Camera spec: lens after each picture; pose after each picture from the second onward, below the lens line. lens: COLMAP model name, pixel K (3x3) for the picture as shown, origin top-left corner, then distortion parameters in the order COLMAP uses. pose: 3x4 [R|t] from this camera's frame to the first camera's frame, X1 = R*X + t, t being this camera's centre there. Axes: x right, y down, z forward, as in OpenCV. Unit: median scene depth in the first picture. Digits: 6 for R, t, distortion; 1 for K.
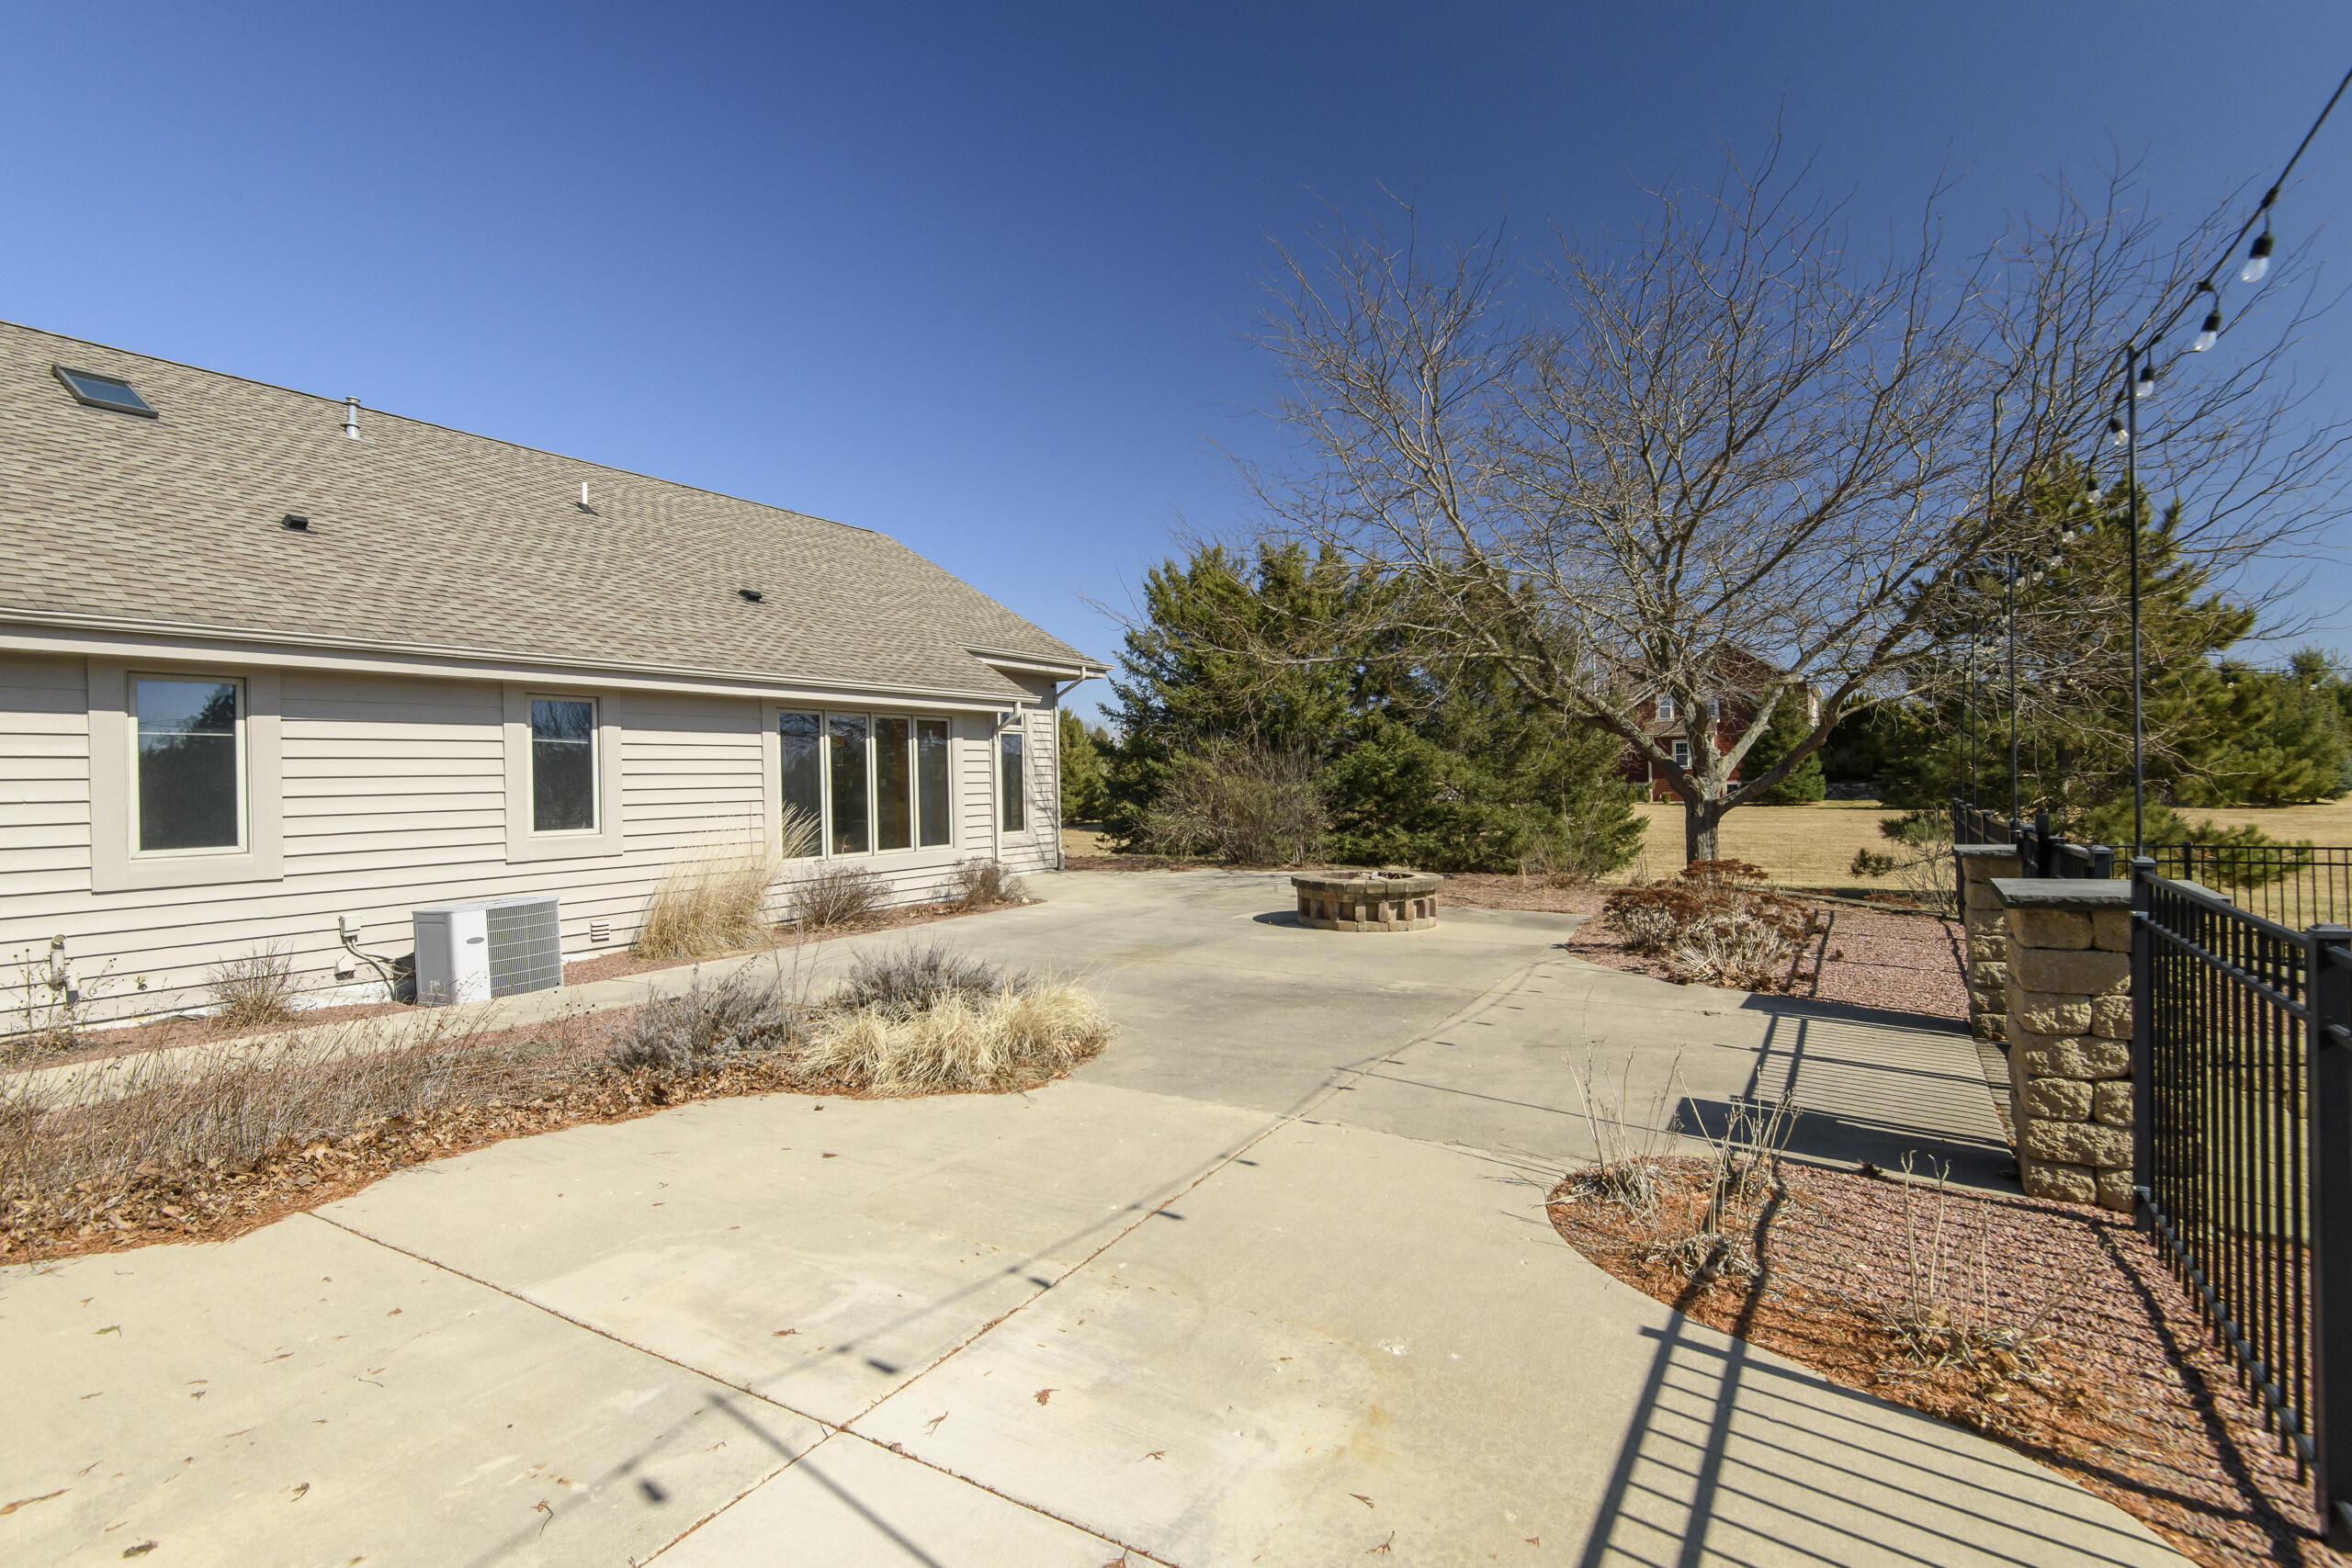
lens RADIAL K [[1089.3, 0, 1176.0], [0, 1089.3, 784.0], [0, 0, 1]] dist [-0.003227, -0.000690]
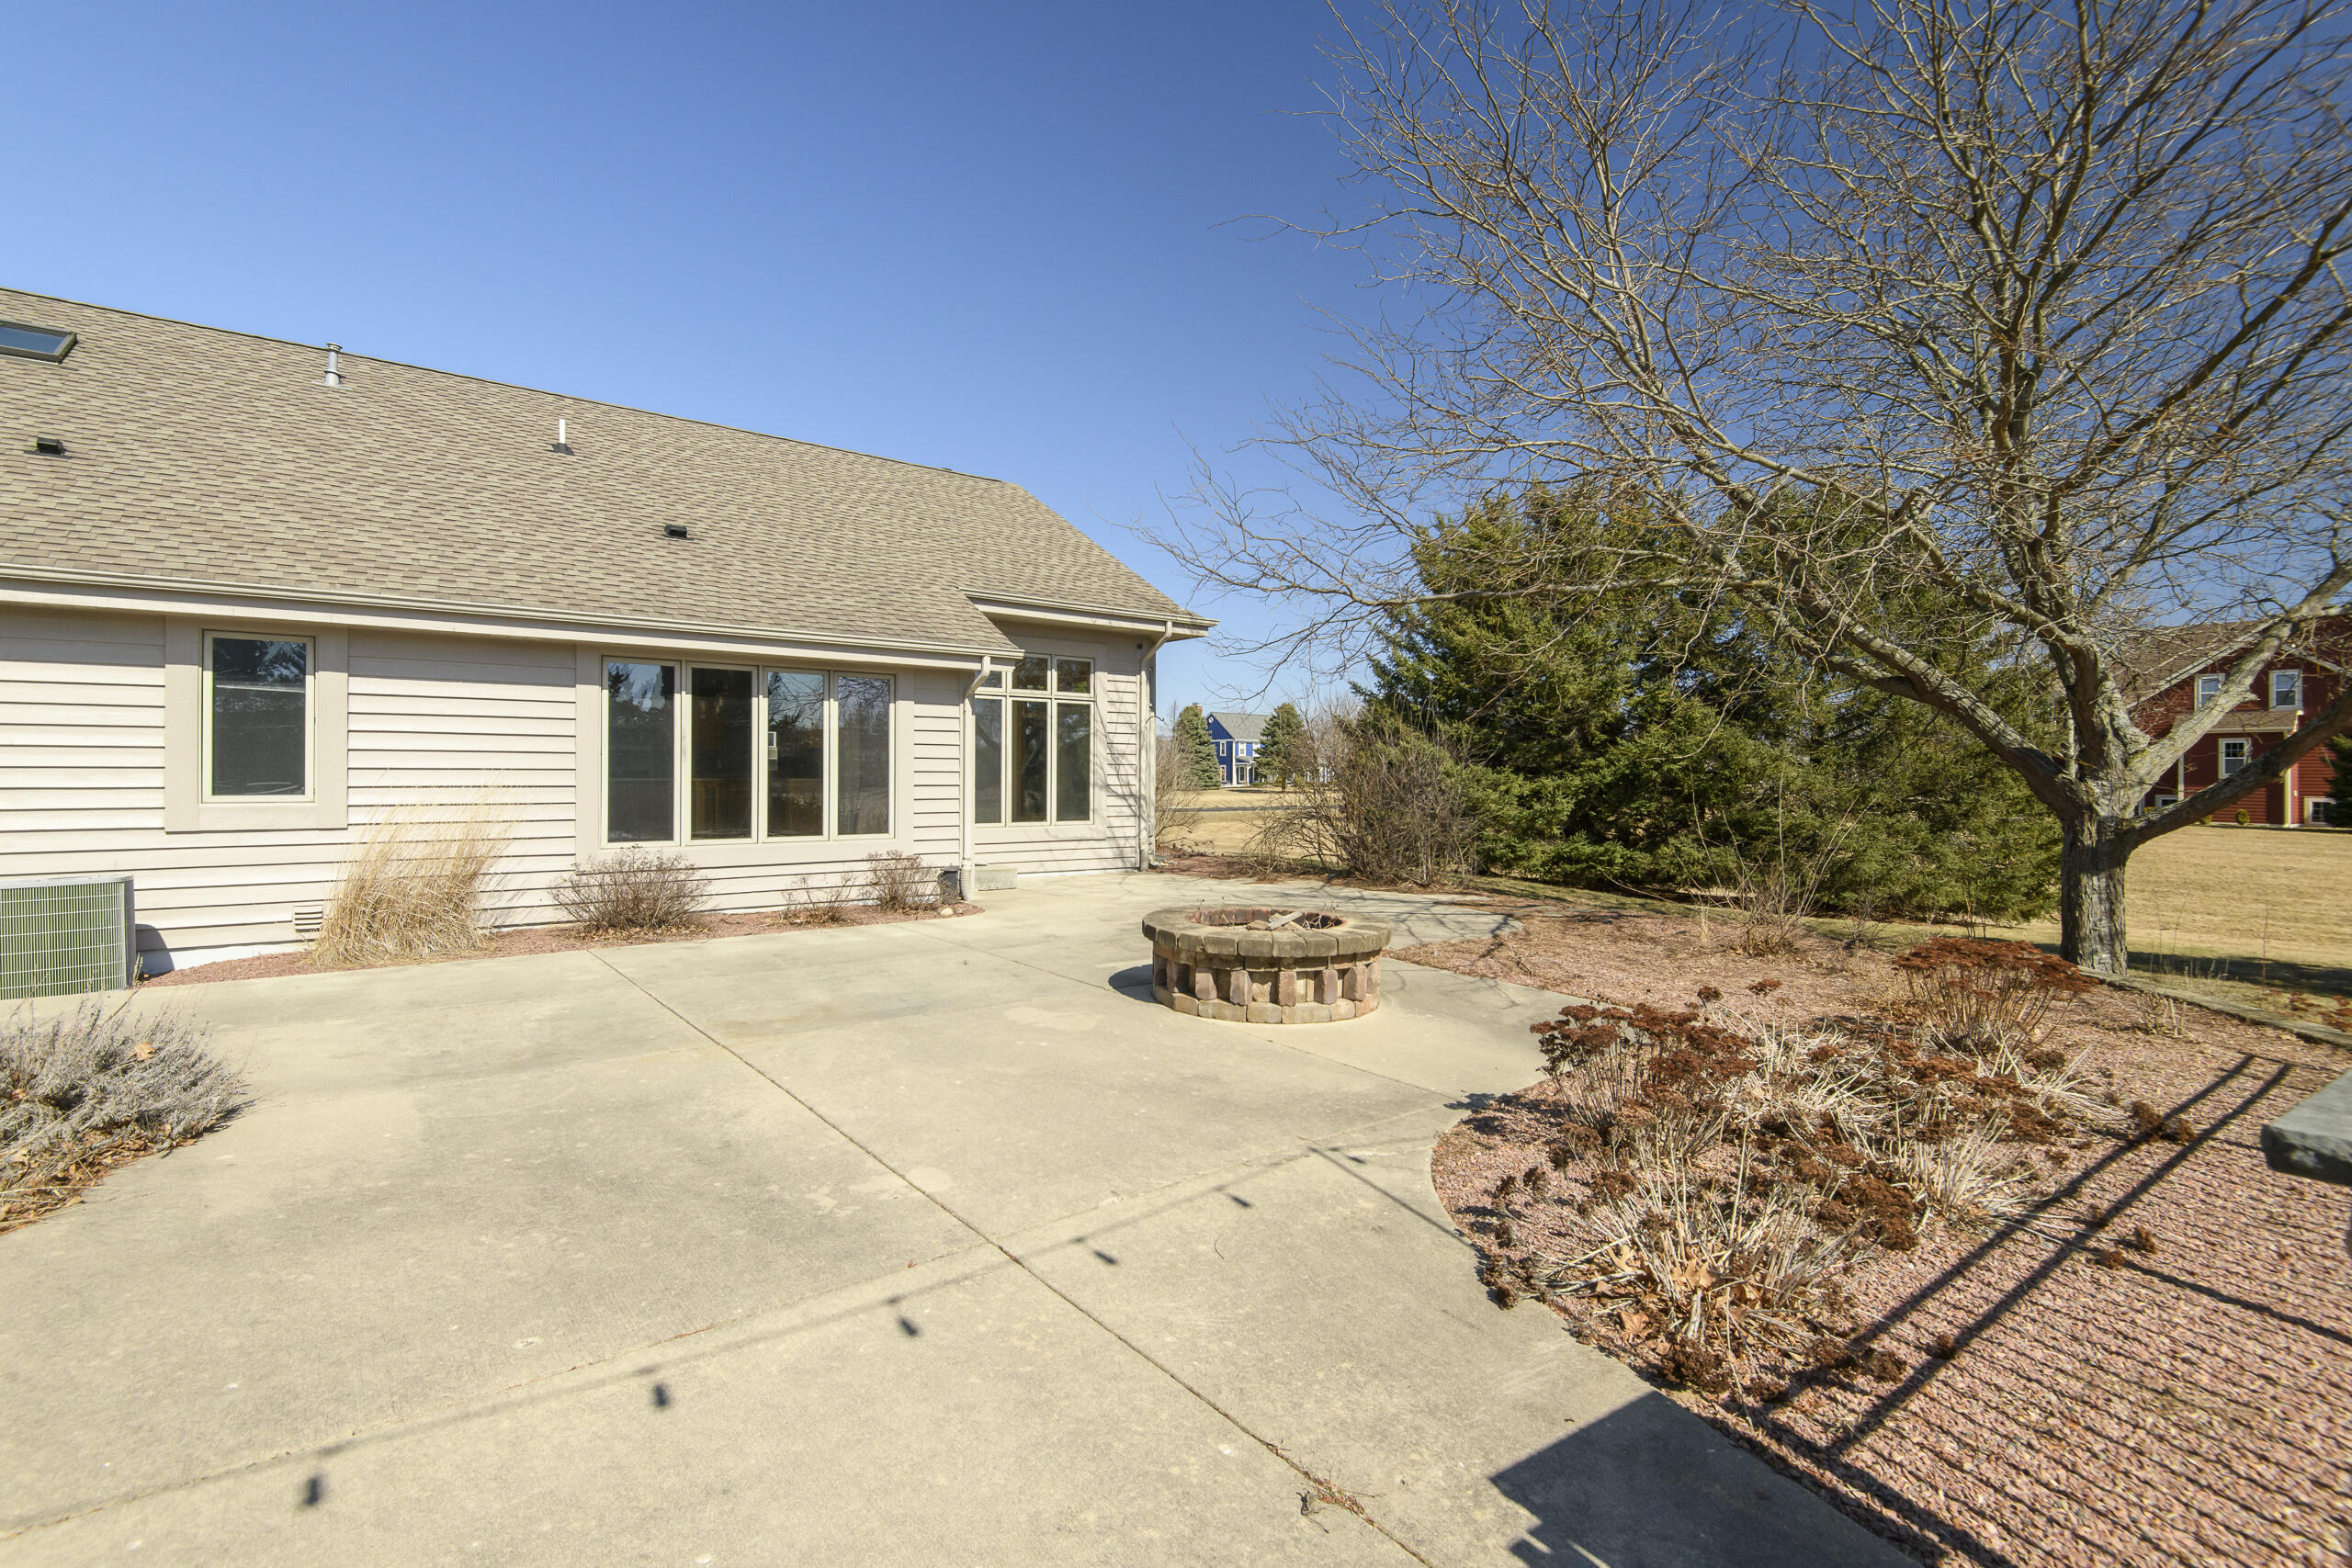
lens RADIAL K [[1071.4, 0, 1176.0], [0, 1071.4, 784.0], [0, 0, 1]] dist [-0.001044, -0.000712]
pose [[0.933770, 0.031446, -0.356490, 0.272392], [-0.027970, 0.999498, 0.014905, 0.001238], [0.356779, -0.003947, 0.934180, 0.346018]]
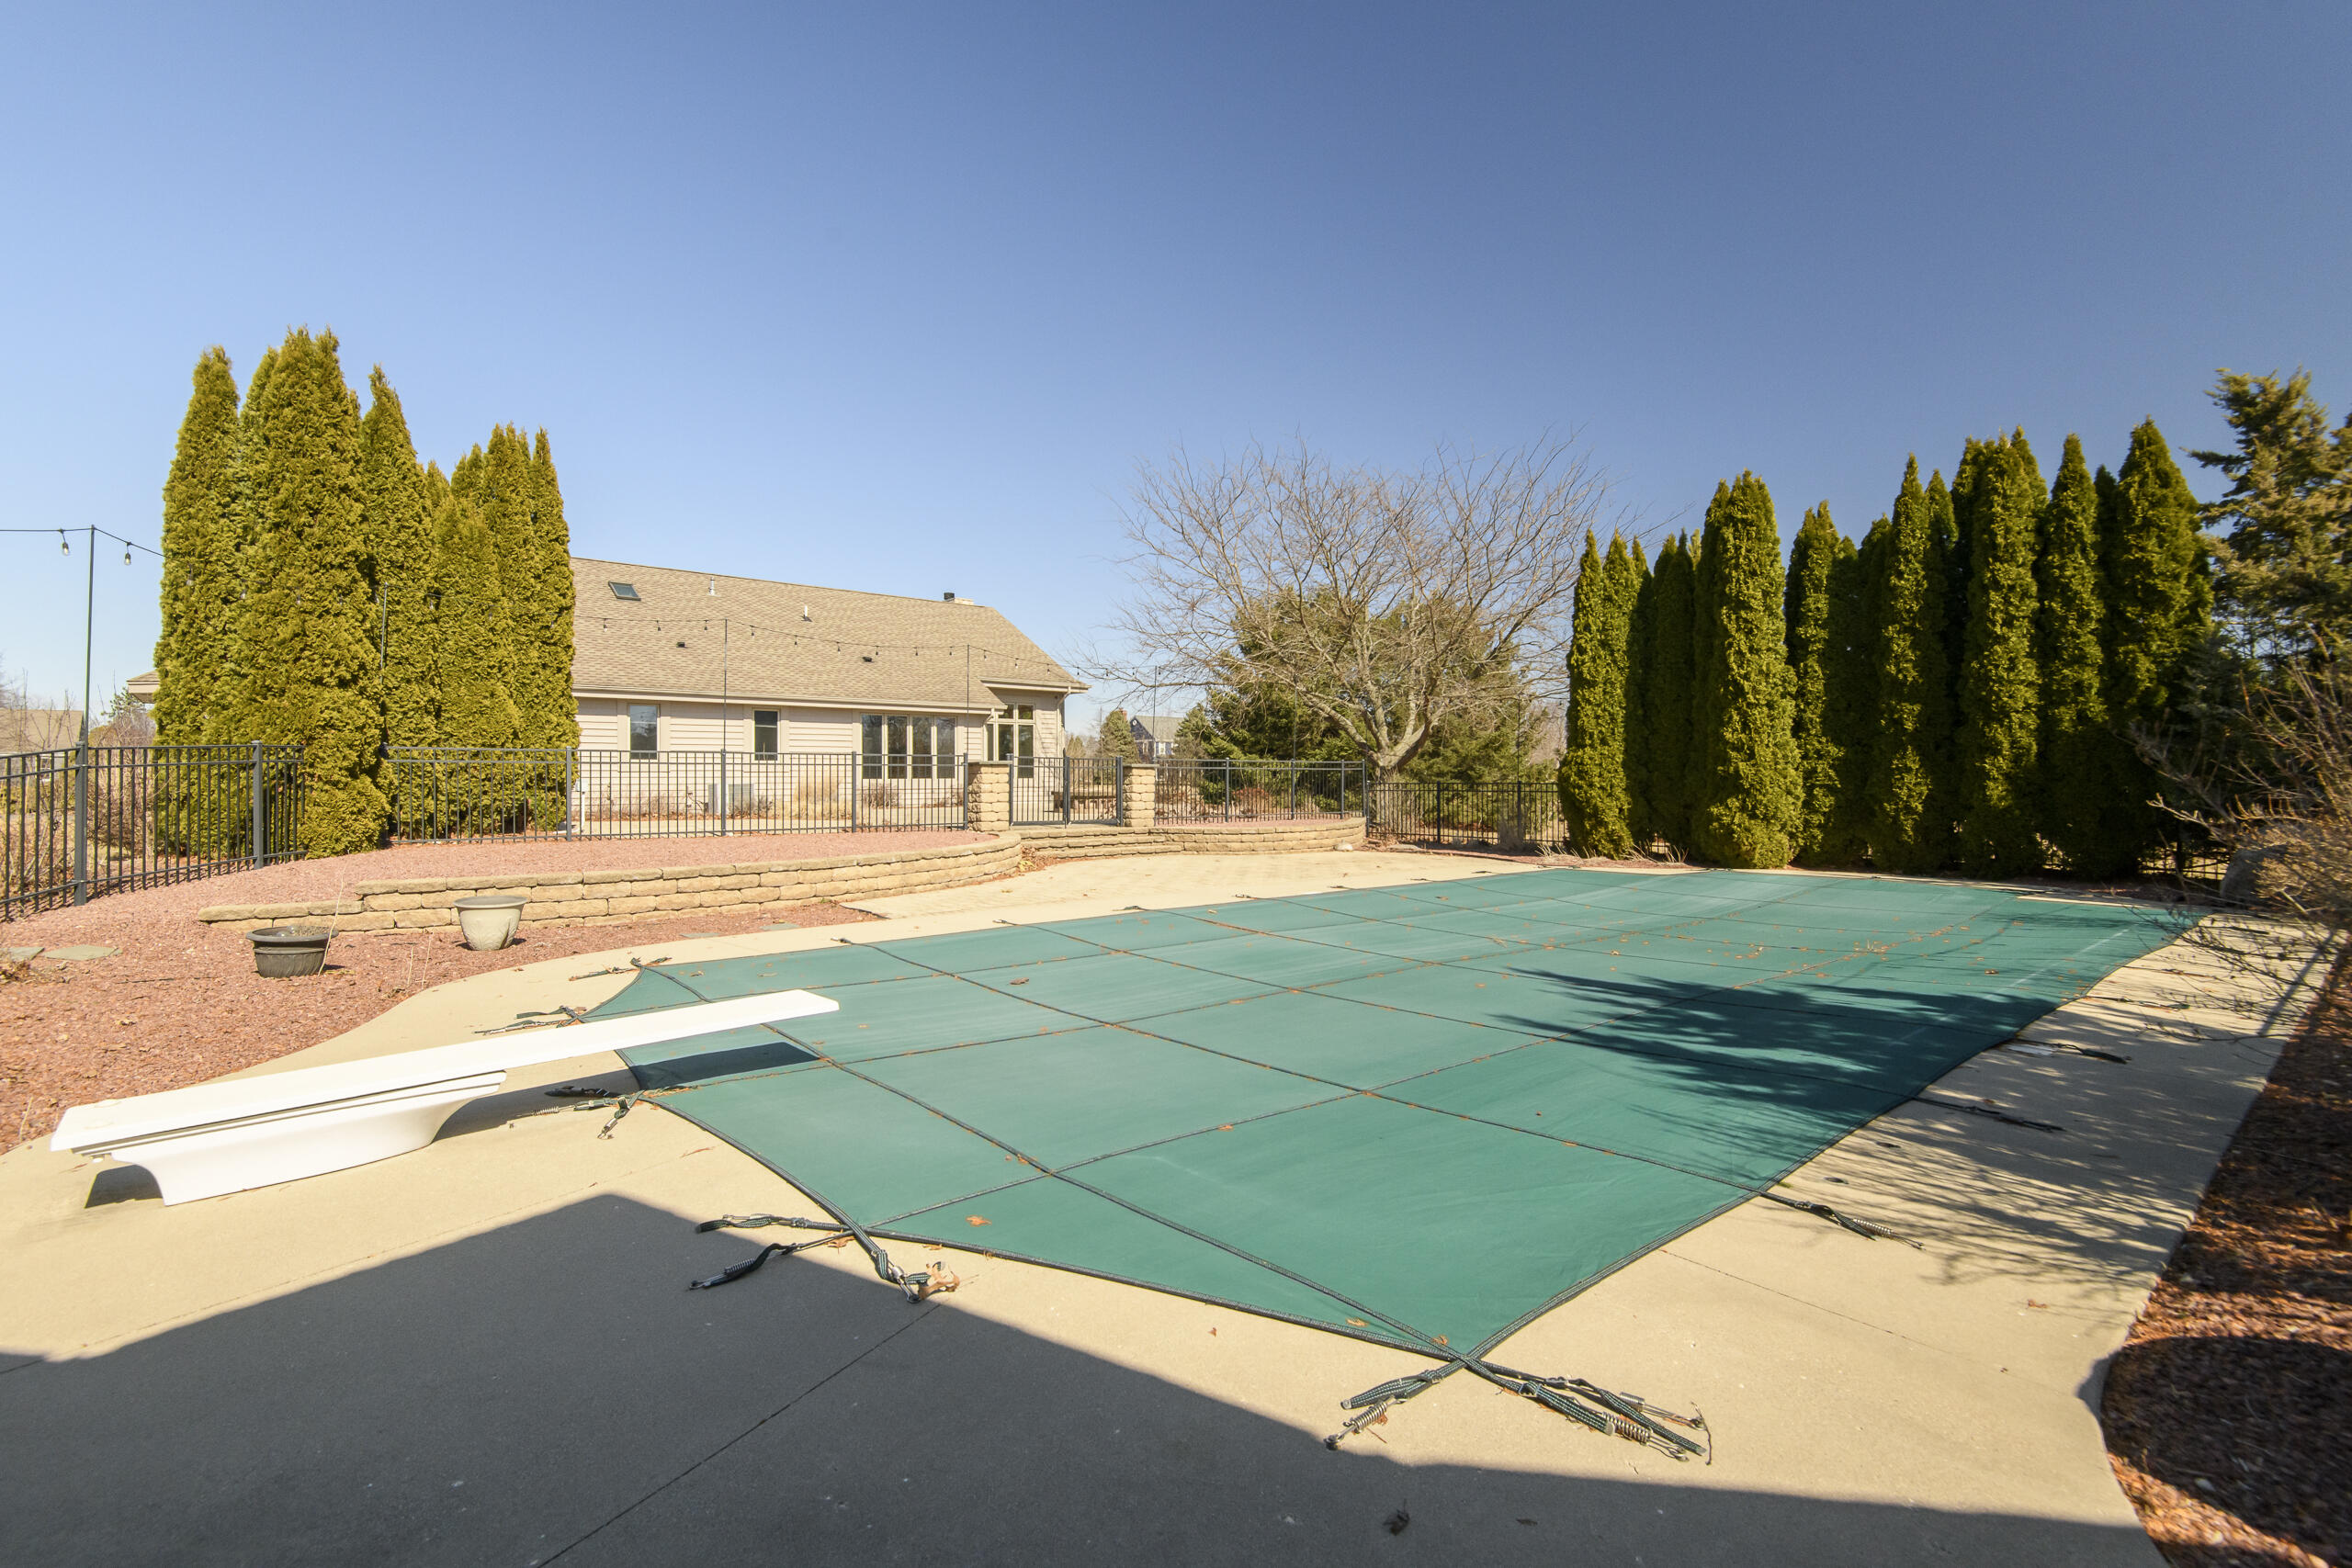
lens RADIAL K [[1071.4, 0, 1176.0], [0, 1071.4, 784.0], [0, 0, 1]] dist [-0.001044, -0.000712]
pose [[0.953701, 0.024168, -0.299785, 0.798631], [-0.021120, 0.999687, 0.013406, 0.029831], [0.300015, -0.006454, 0.953913, -0.799370]]
